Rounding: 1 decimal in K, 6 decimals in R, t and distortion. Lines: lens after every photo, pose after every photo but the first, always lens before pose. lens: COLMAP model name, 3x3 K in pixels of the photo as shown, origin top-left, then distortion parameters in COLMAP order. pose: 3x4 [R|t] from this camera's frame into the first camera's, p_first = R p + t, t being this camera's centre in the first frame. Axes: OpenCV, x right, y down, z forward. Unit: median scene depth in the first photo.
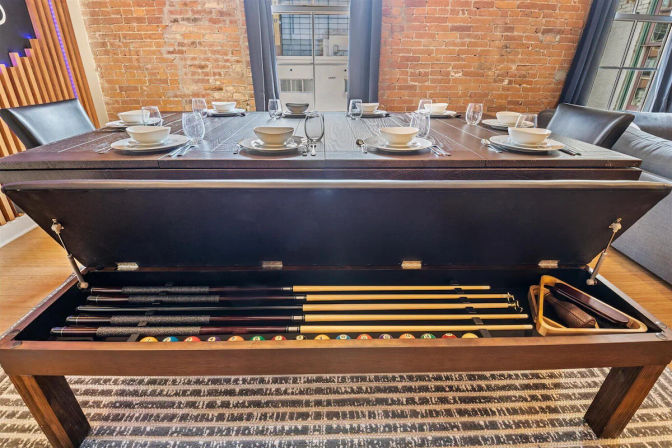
lens RADIAL K [[325.3, 0, 333.9], [0, 325.3, 219.7], [0, 0, 1]] dist [-0.005892, -0.014481]
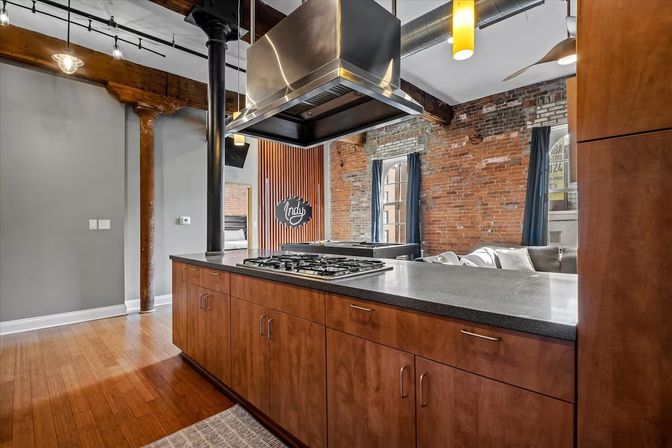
lens RADIAL K [[307.4, 0, 330.2], [0, 307.4, 233.3], [0, 0, 1]] dist [-0.017201, -0.009332]
pose [[0.681911, 0.001360, -0.731434, 1.232898], [-0.301875, 0.911382, -0.279741, 0.334794], [0.666235, 0.411560, 0.621892, -0.647825]]
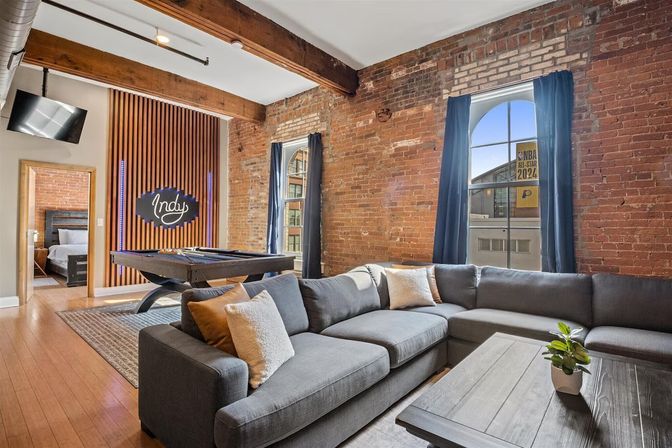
lens RADIAL K [[325.3, 0, 334.4], [0, 325.3, 225.8], [0, 0, 1]] dist [-0.005892, -0.014481]
pose [[0.741289, -0.001730, -0.671183, 1.289917], [-0.298772, 0.894607, -0.332285, 0.032087], [0.601020, 0.446850, 0.662646, -0.034733]]
